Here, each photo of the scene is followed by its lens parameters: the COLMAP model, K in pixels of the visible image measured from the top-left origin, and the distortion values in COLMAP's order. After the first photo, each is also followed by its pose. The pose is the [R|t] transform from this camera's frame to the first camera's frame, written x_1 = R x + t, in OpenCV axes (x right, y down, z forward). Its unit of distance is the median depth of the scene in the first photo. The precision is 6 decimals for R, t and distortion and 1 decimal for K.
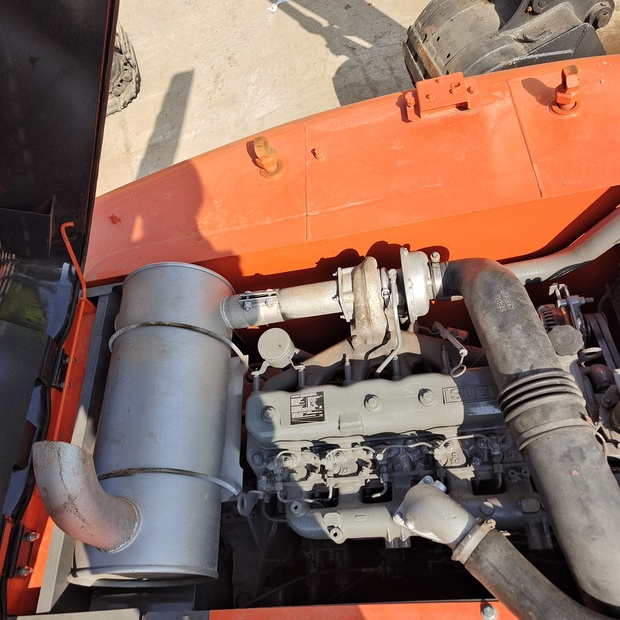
lens RADIAL K [[562.7, 0, 310.0], [0, 562.7, 310.0], [0, 0, 1]] dist [0.038151, 0.007860]
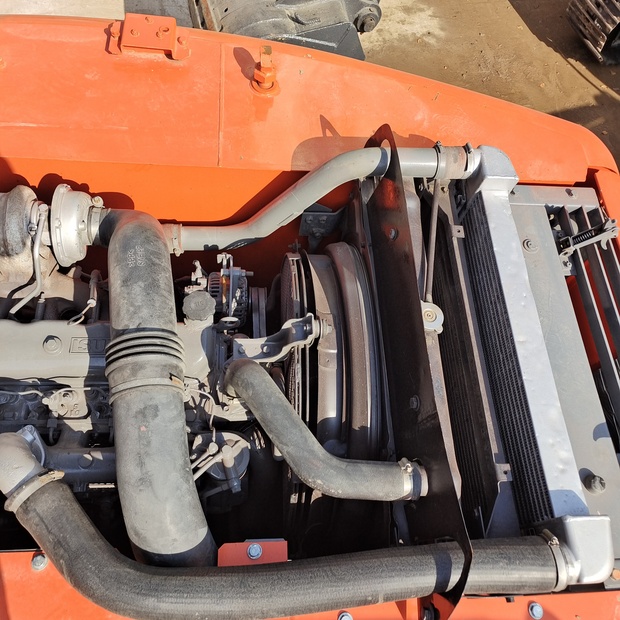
lens RADIAL K [[562.7, 0, 310.0], [0, 562.7, 310.0], [0, 0, 1]] dist [0.038151, 0.007860]
pose [[0.926485, 0.143287, 0.347986, 0.261595], [-0.168318, 0.984811, 0.042628, -0.015963], [-0.336592, -0.098066, 0.936530, -0.032968]]
